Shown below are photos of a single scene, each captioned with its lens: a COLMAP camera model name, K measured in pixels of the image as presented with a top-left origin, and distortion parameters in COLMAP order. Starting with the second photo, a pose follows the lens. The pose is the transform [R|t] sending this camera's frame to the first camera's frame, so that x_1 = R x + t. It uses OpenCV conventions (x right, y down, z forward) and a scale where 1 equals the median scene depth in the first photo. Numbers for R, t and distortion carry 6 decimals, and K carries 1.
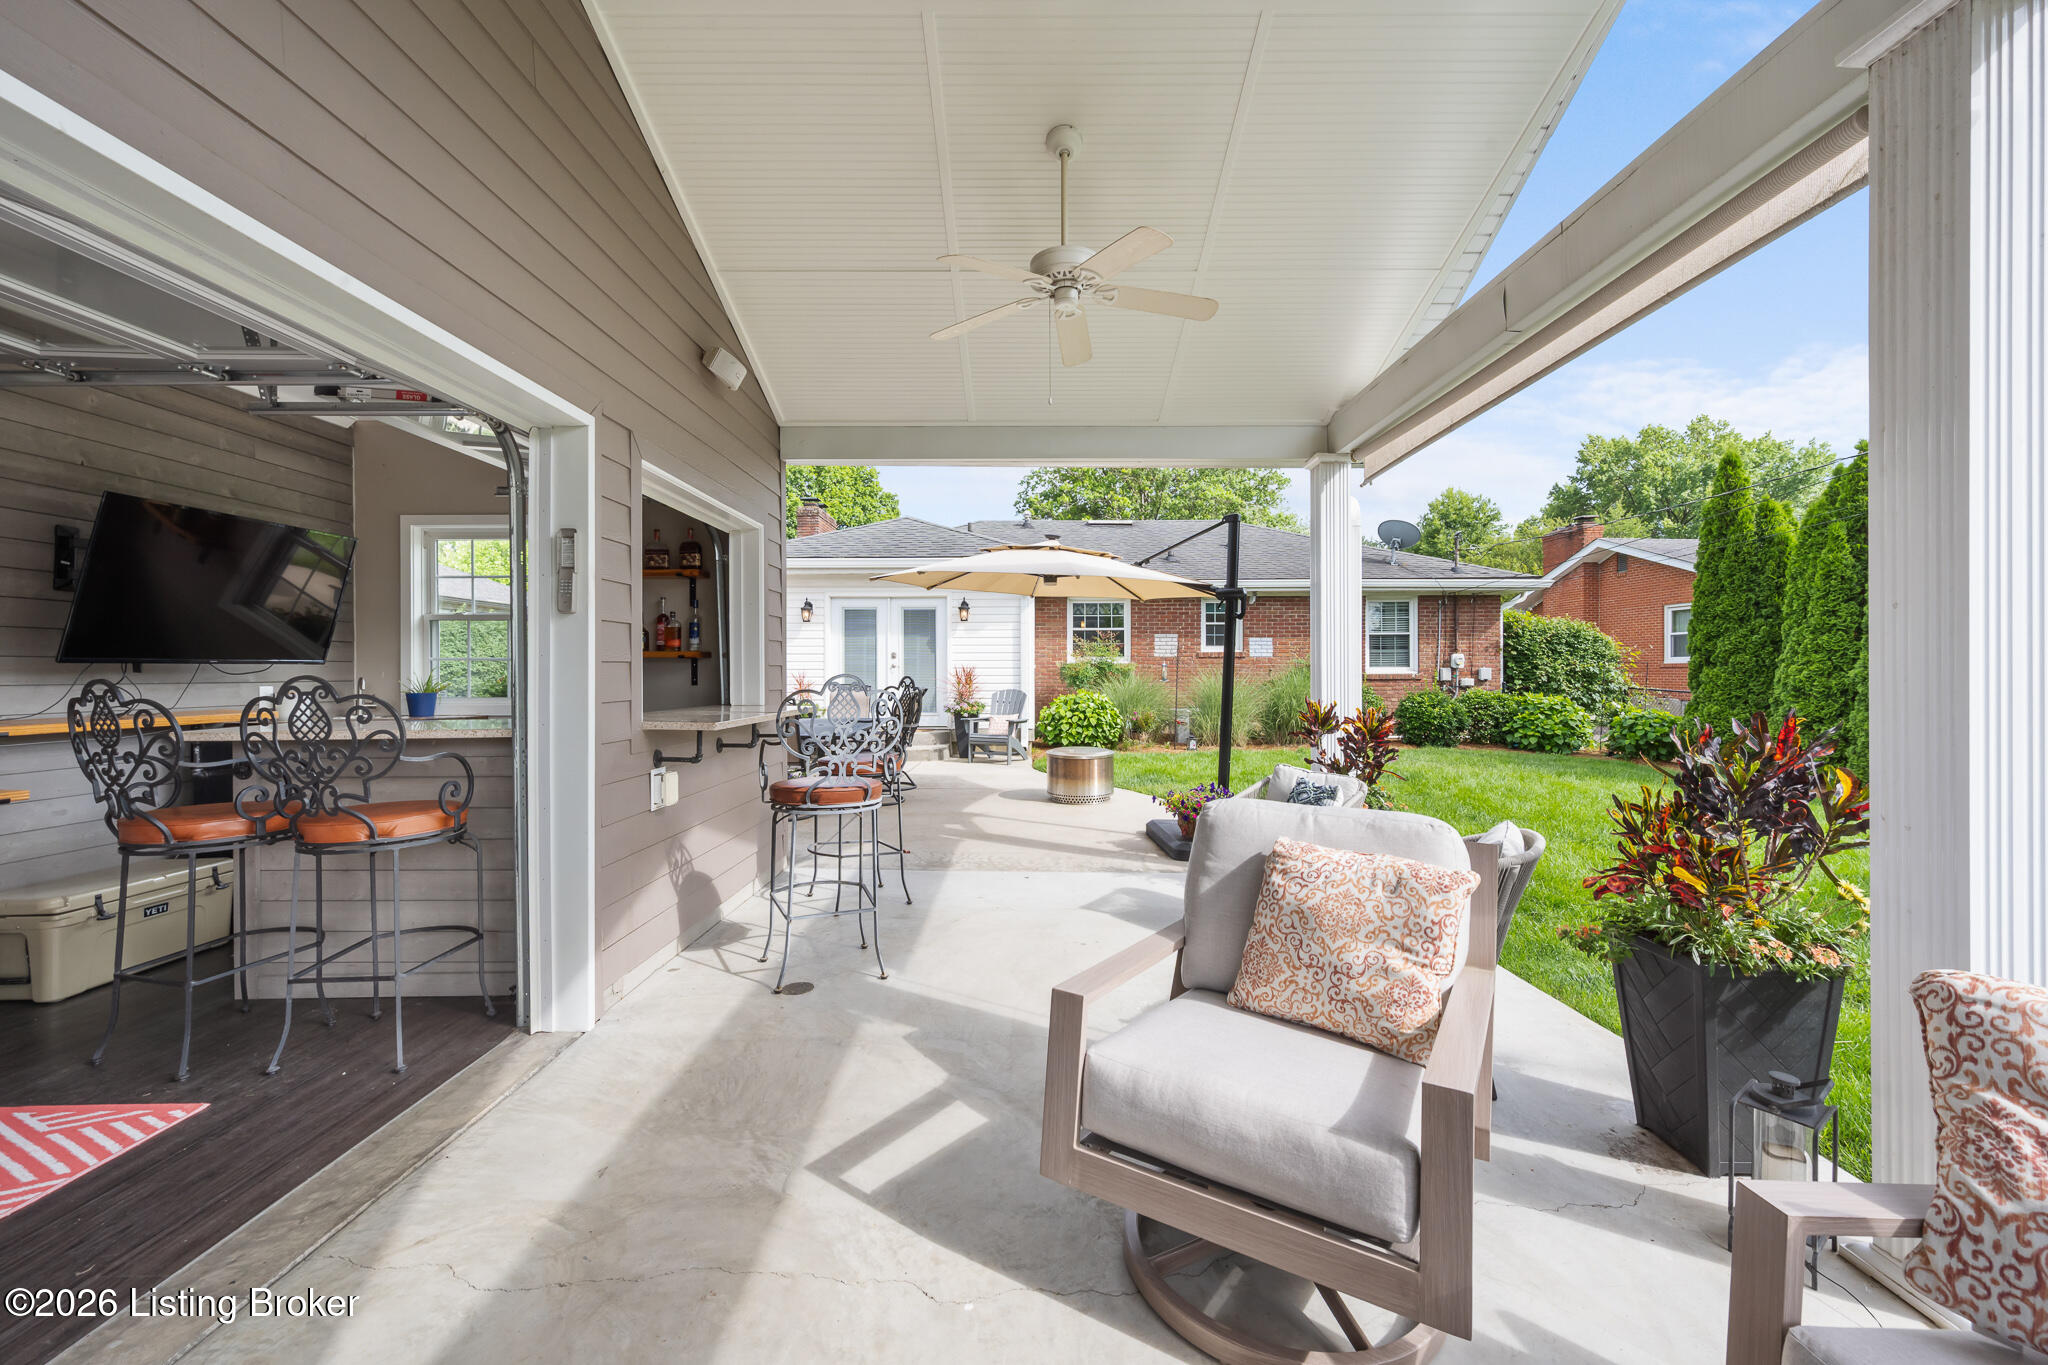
lens RADIAL K [[814.7, 0, 1028.4], [0, 814.7, 664.2], [0, 0, 1]] dist [-0.001013, -0.000505]
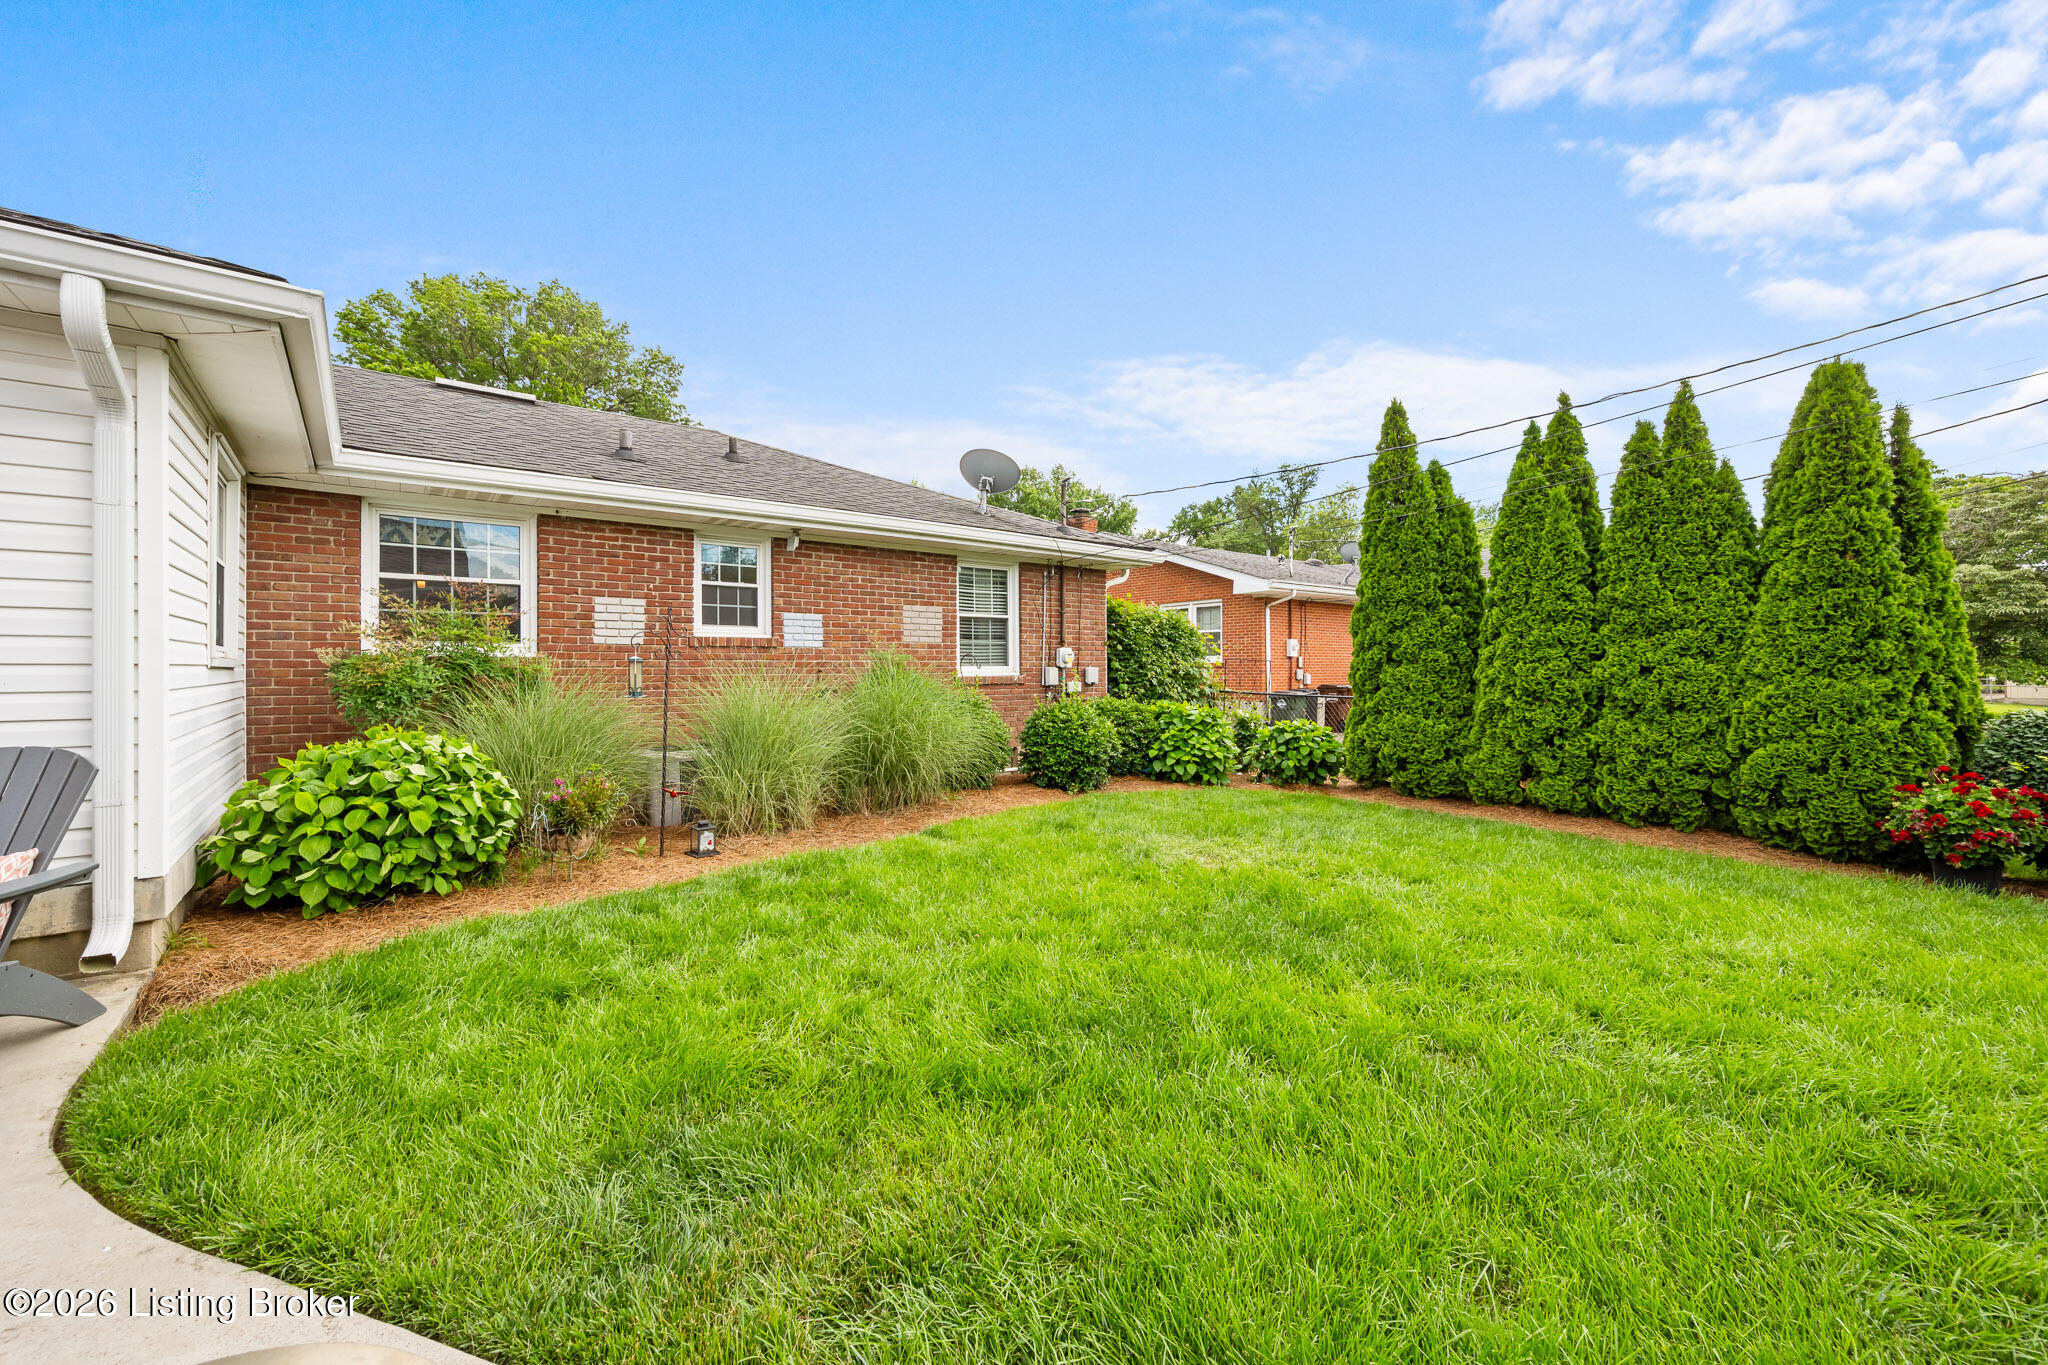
lens RADIAL K [[814.7, 0, 1028.4], [0, 814.7, 664.2], [0, 0, 1]] dist [-0.001013, -0.000505]
pose [[0.773930, 0.003149, 0.633263, 0.049130], [-0.002610, 0.999995, -0.001784, 0.003298], [-0.633266, -0.000272, 0.773934, 0.469940]]
